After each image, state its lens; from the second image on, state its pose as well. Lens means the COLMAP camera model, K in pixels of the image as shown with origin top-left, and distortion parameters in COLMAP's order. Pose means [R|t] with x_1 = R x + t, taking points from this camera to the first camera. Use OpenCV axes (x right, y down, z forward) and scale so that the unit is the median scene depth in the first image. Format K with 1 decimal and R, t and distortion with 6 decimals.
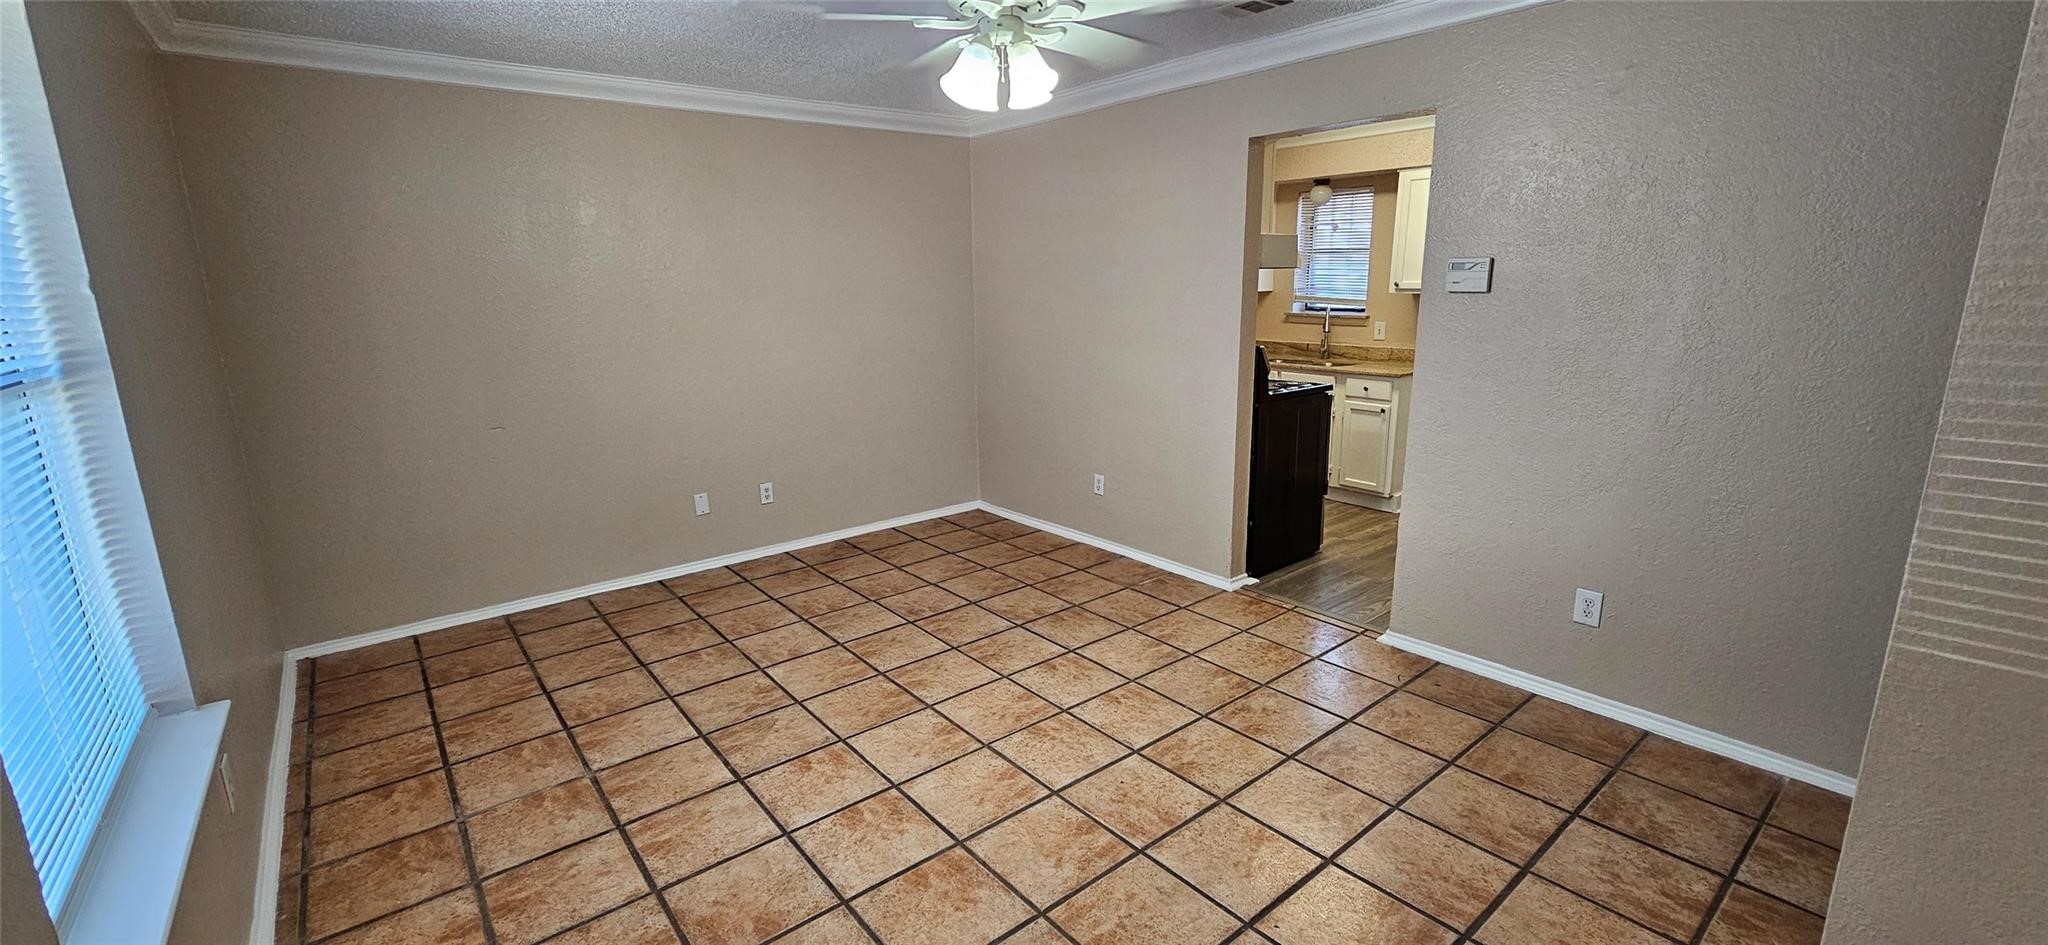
lens RADIAL K [[835.7, 0, 1026.1], [0, 835.7, 460.5], [0, 0, 1]] dist [0.001037, 0.000111]
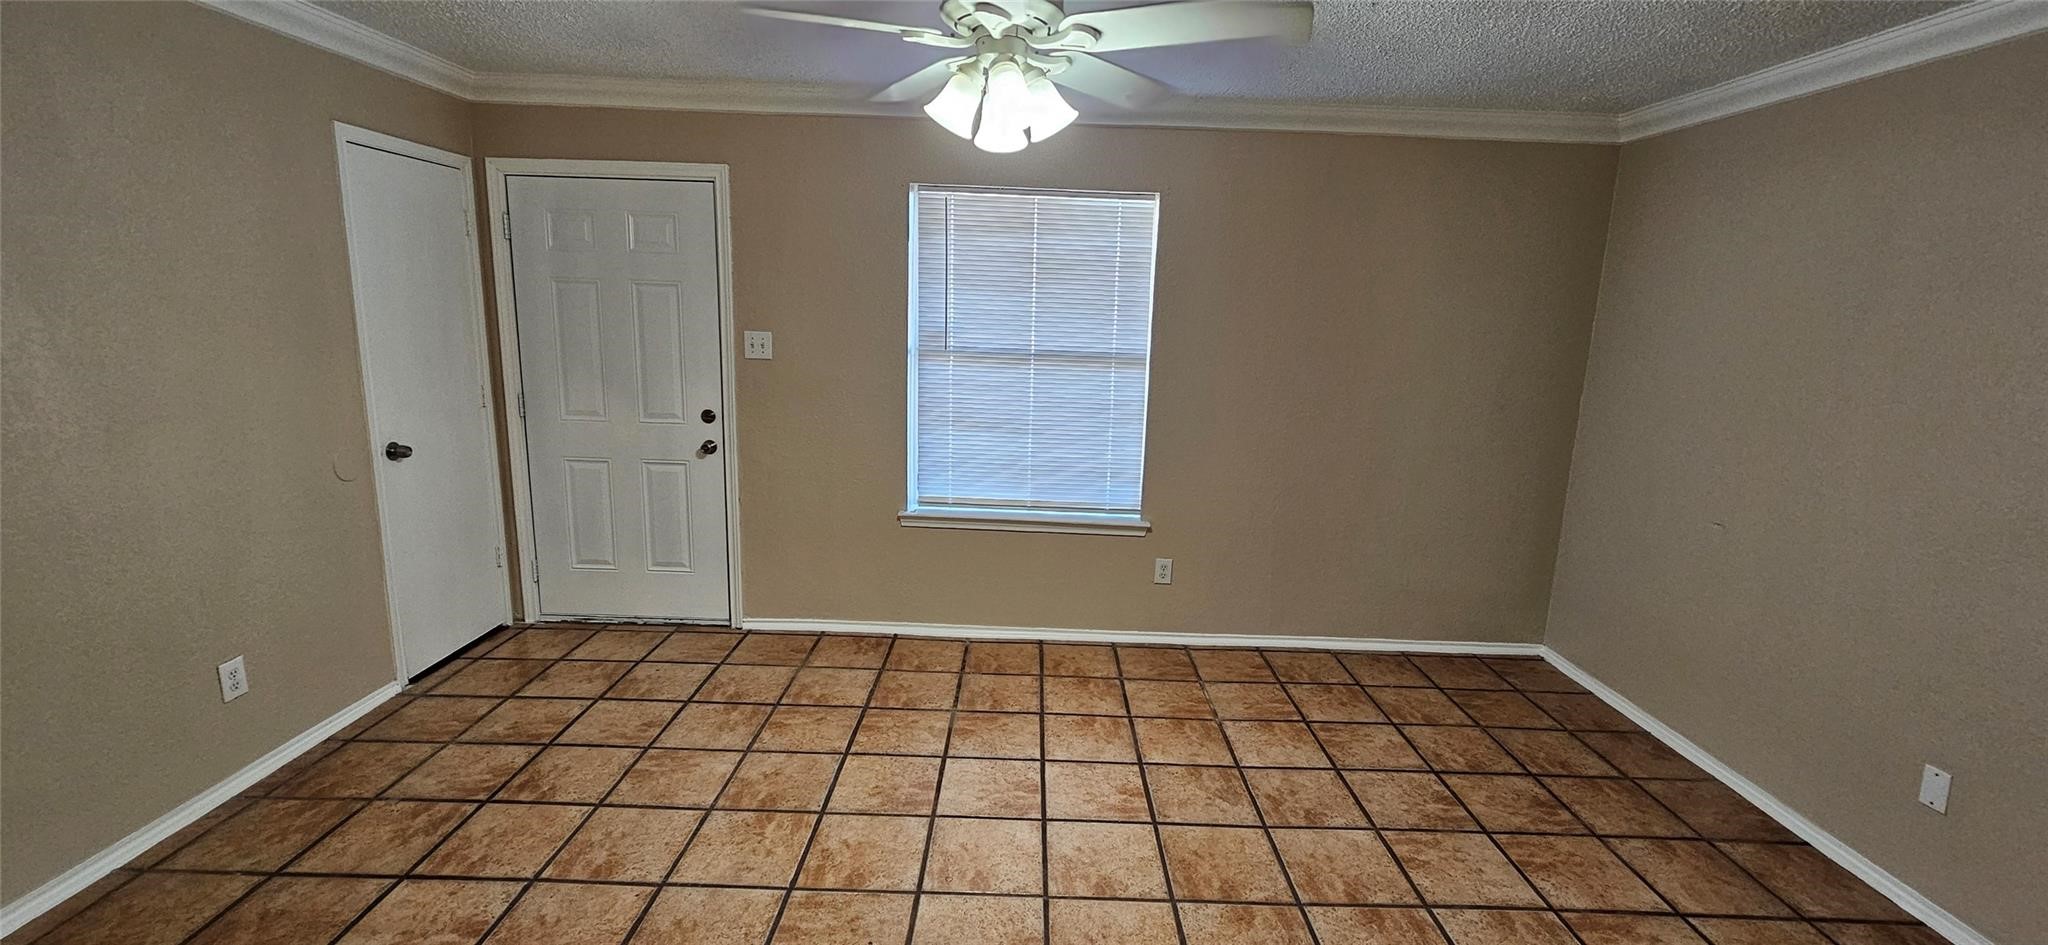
lens RADIAL K [[835.7, 0, 1026.1], [0, 835.7, 460.5], [0, 0, 1]] dist [0.001037, 0.000111]
pose [[-0.630852, 0.137044, -0.763705, 0.468789], [-0.188667, 0.927643, 0.322309, -0.278211], [0.752616, 0.347415, -0.559350, 1.140915]]
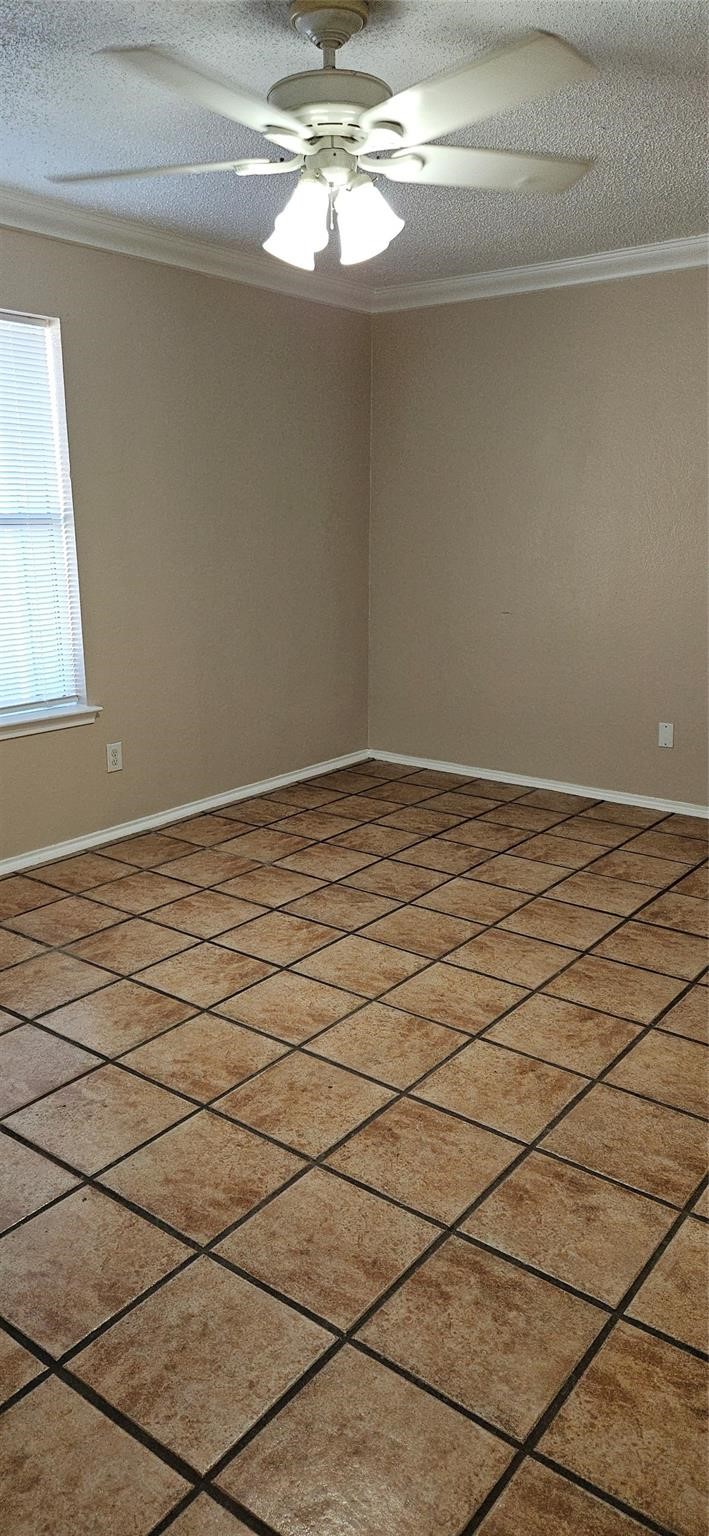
lens RADIAL K [[1022.2, 0, 325.0], [0, 1022.2, 771.3], [0, 0, 1]] dist [0.056816, -0.000916]
pose [[0.211679, 0.260136, -0.942083, 0.792455], [-0.205971, 0.954151, 0.217189, -0.101033], [0.955389, 0.148068, 0.255554, 0.562721]]
